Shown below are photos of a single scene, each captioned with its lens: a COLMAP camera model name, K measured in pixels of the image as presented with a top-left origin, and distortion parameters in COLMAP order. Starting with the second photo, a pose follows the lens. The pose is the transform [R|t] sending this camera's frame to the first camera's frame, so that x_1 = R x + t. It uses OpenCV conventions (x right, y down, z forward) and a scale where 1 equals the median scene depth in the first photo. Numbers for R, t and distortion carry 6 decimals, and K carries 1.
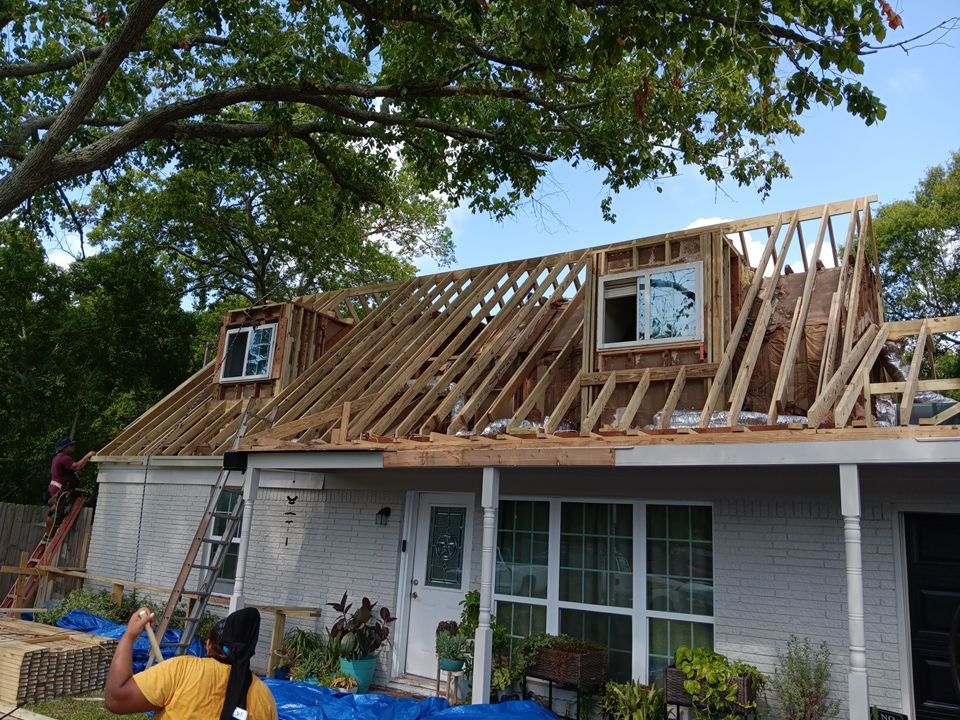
lens RADIAL K [[733.4, 0, 483.7], [0, 733.4, 360.3], [0, 0, 1]] dist [0.049177, -0.050475]
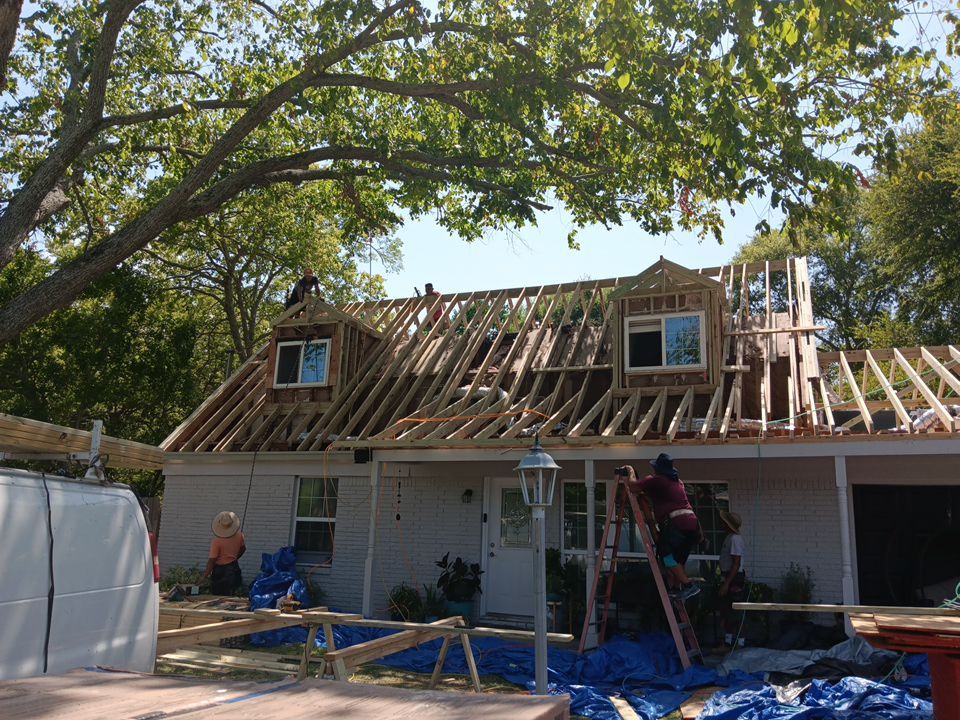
lens RADIAL K [[733.4, 0, 477.8], [0, 733.4, 359.2], [0, 0, 1]] dist [0.049177, -0.050475]
pose [[0.986072, 0.012237, 0.165868, -0.341021], [-0.014693, 0.999800, 0.013586, -0.051941], [-0.165668, -0.015834, 0.986054, -0.299486]]
